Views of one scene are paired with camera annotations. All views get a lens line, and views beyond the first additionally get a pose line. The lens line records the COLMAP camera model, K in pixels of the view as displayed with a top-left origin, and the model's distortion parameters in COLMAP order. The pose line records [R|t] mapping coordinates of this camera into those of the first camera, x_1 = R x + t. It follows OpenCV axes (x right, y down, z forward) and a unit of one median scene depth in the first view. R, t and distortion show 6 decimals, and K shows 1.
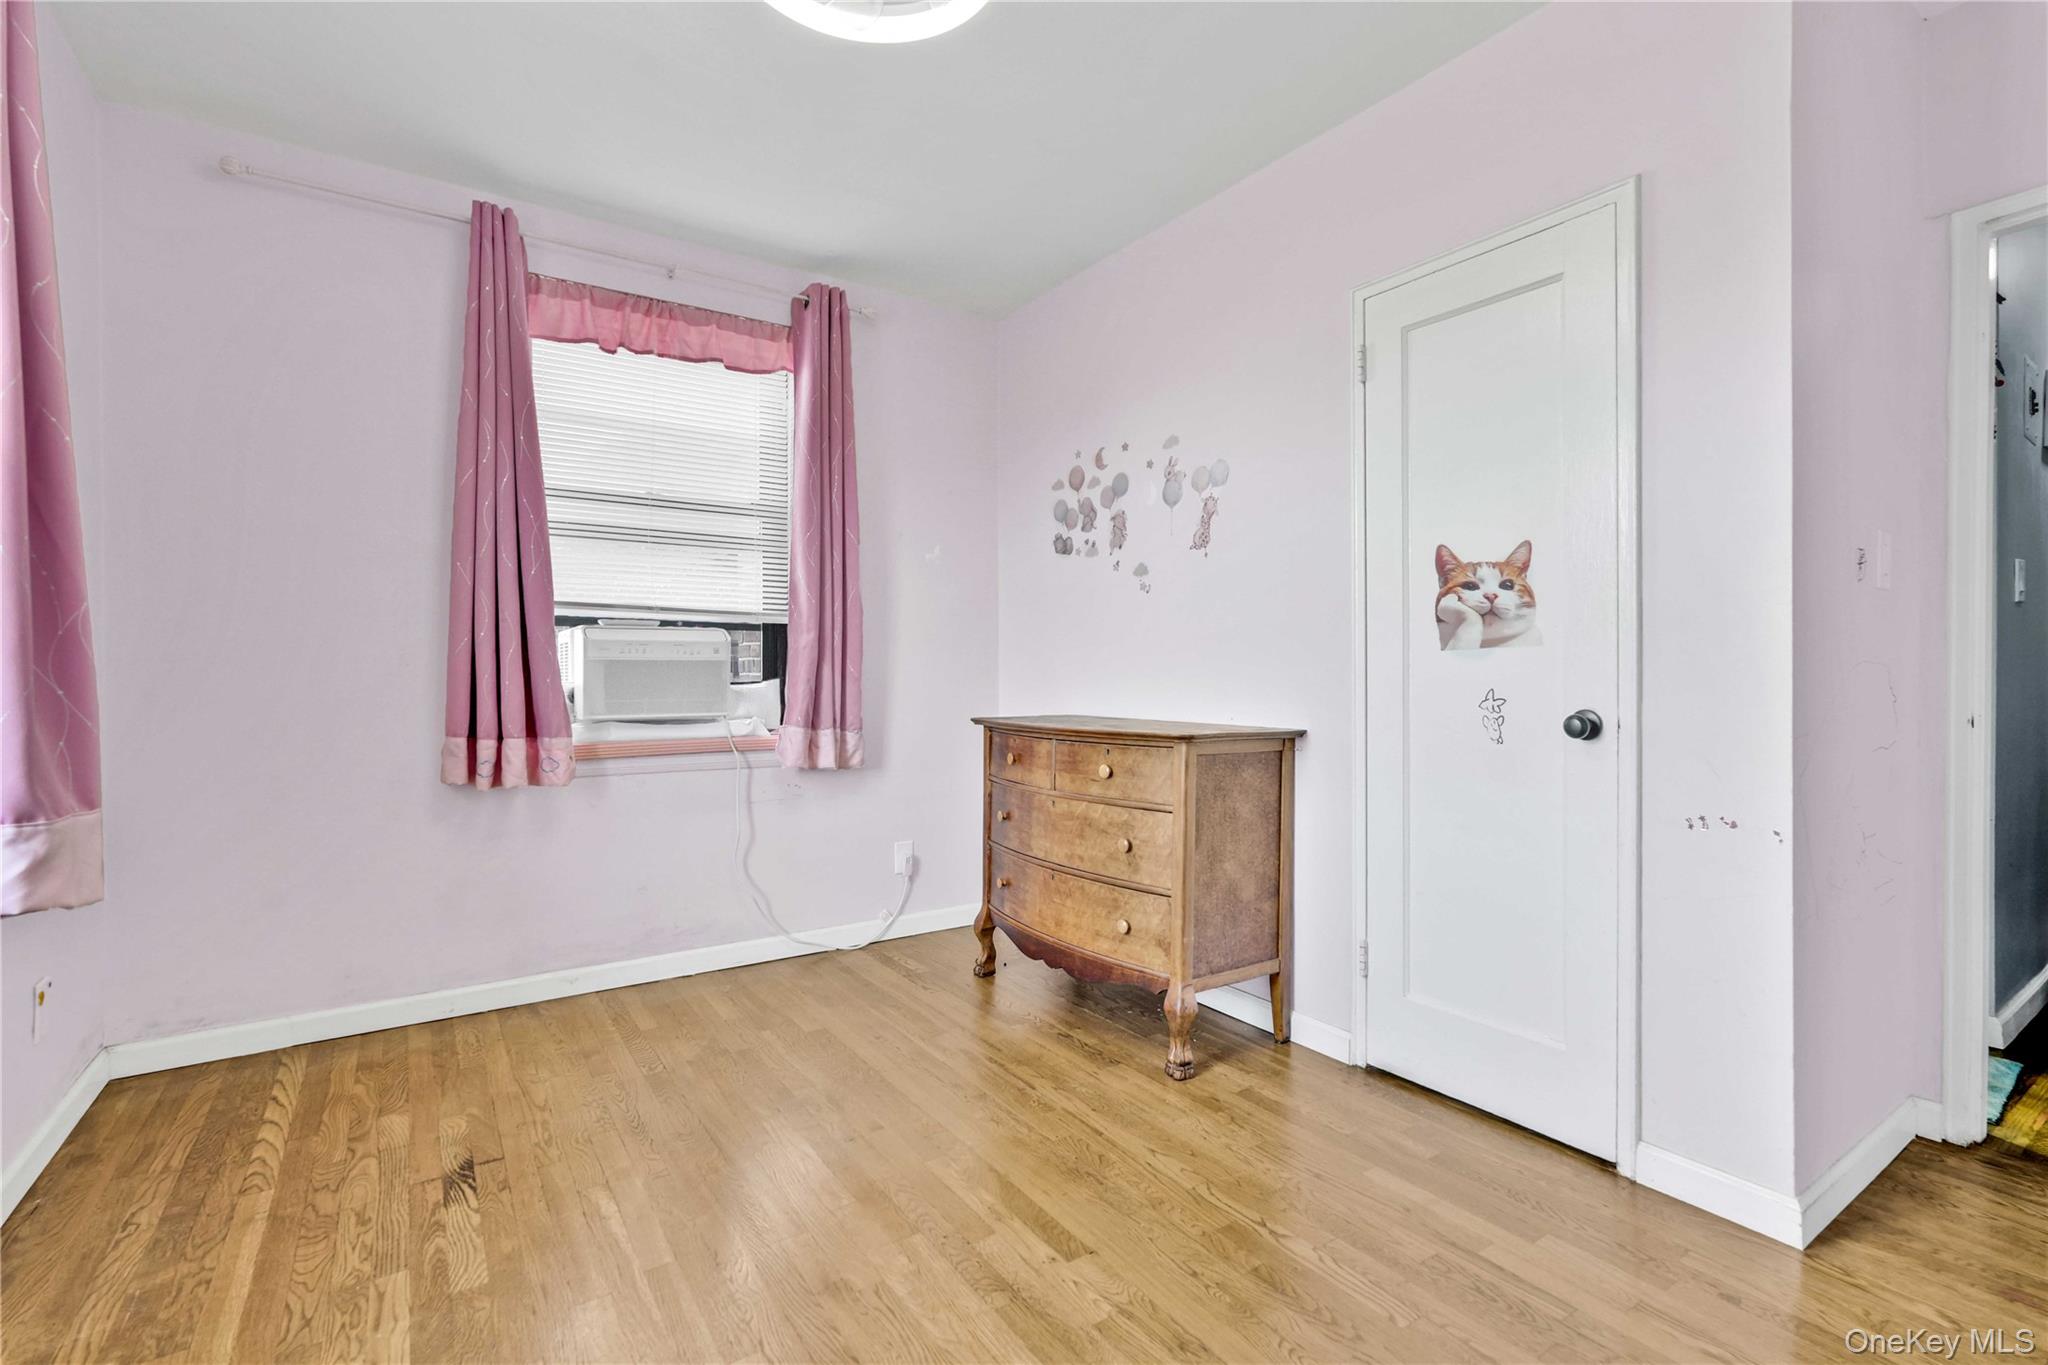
lens RADIAL K [[901.5, 0, 1015.7], [0, 901.5, 682.1], [0, 0, 1]] dist [-0.017446, 0.006666]
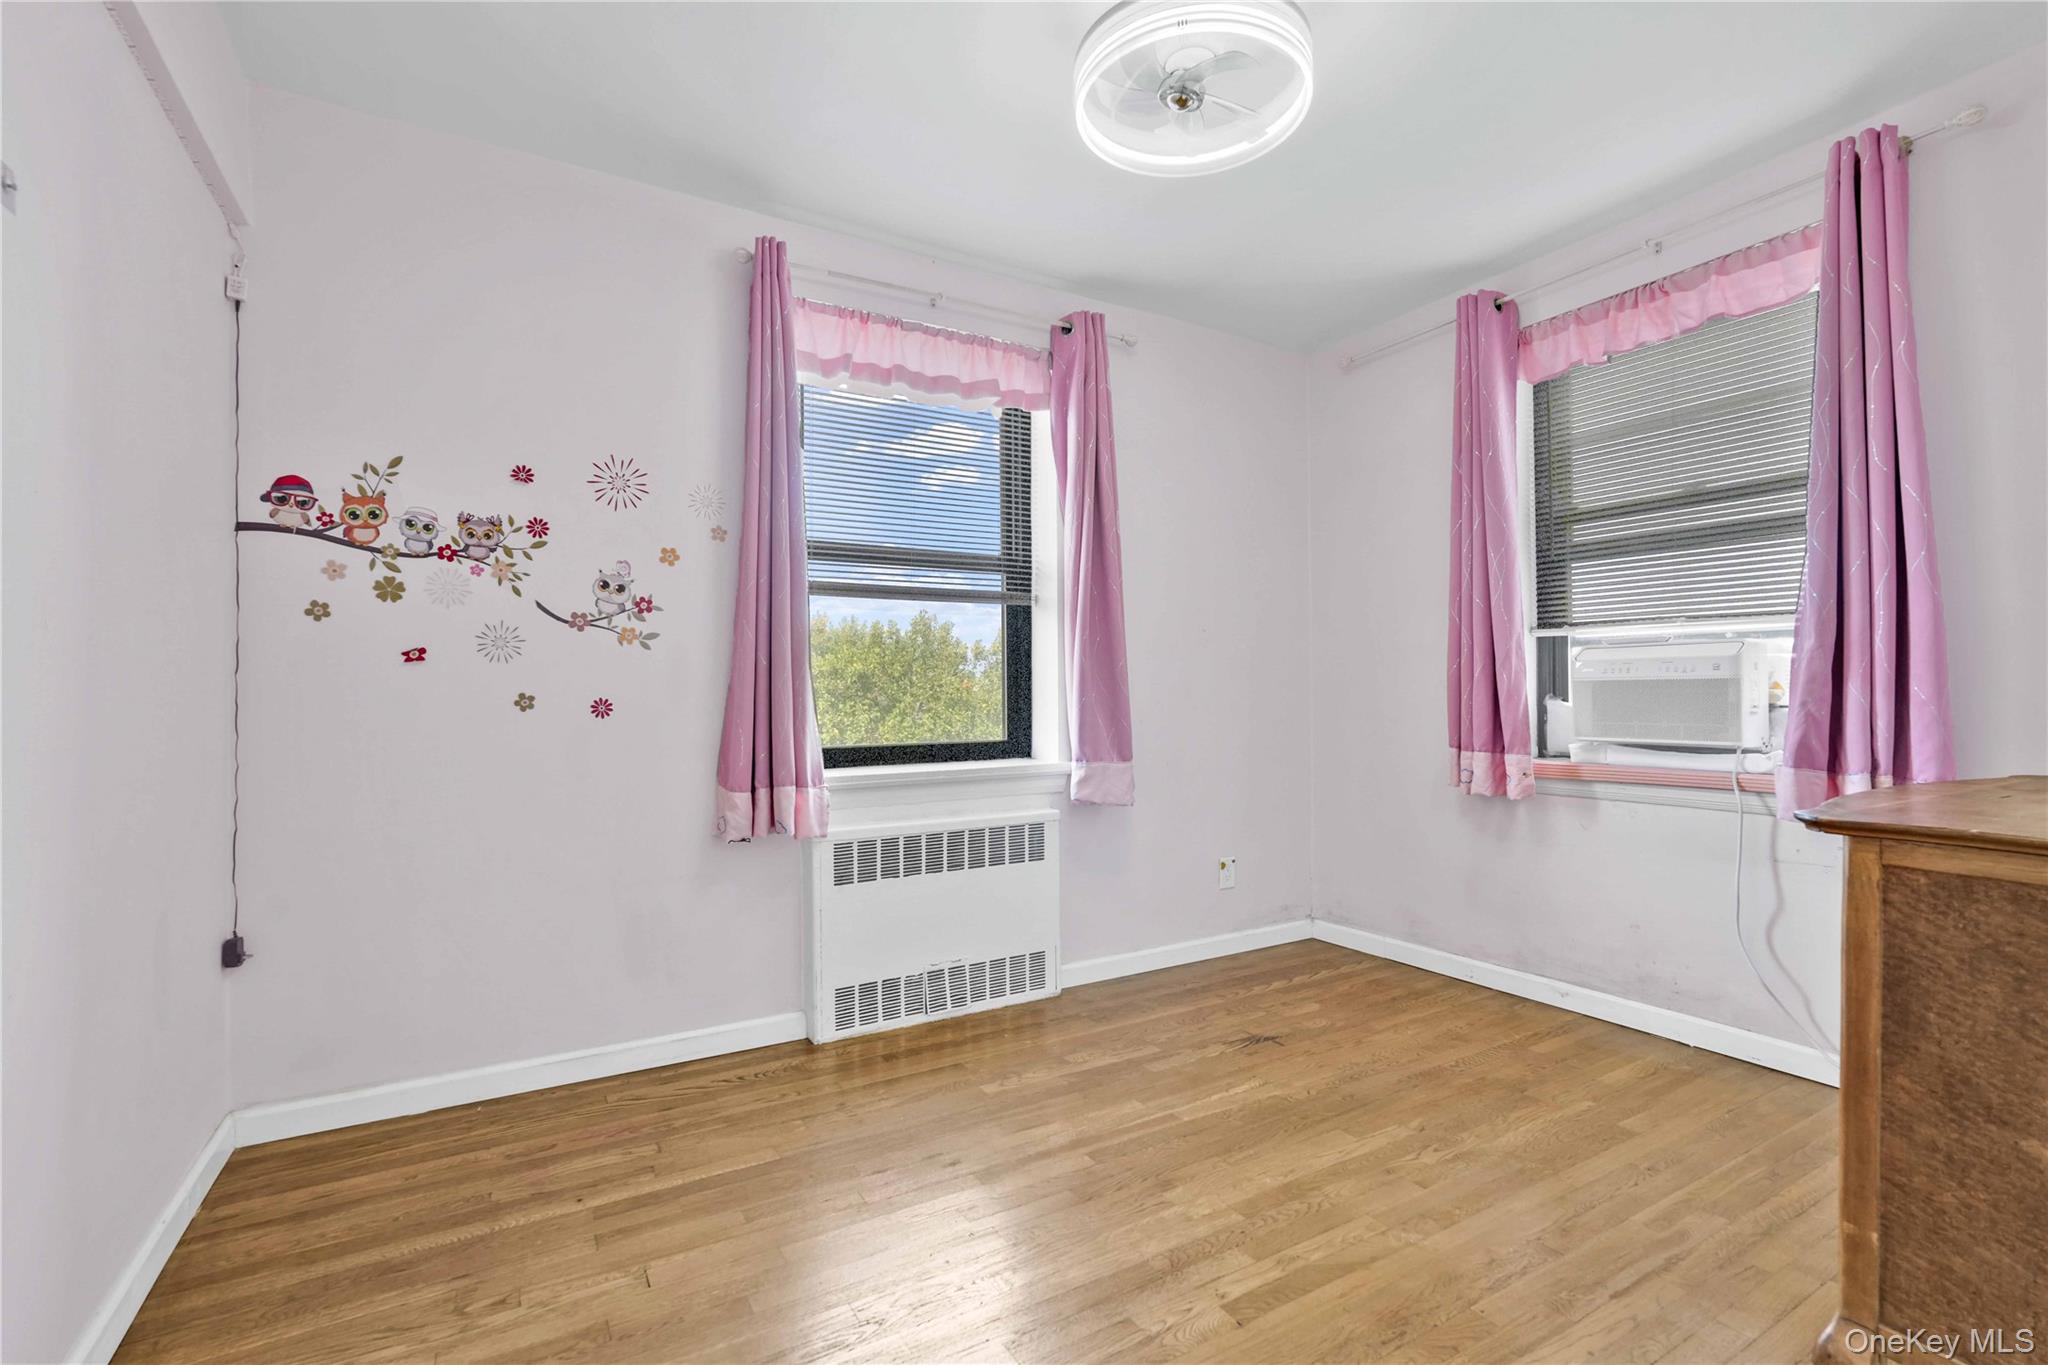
lens RADIAL K [[901.5, 0, 1065.3], [0, 901.5, 694.8], [0, 0, 1]] dist [-0.017446, 0.006666]
pose [[-0.013301, 0.000734, -0.999911, 0.657360], [-0.005349, 0.999985, 0.000805, -0.008861], [0.999897, 0.005359, -0.013297, 0.539199]]
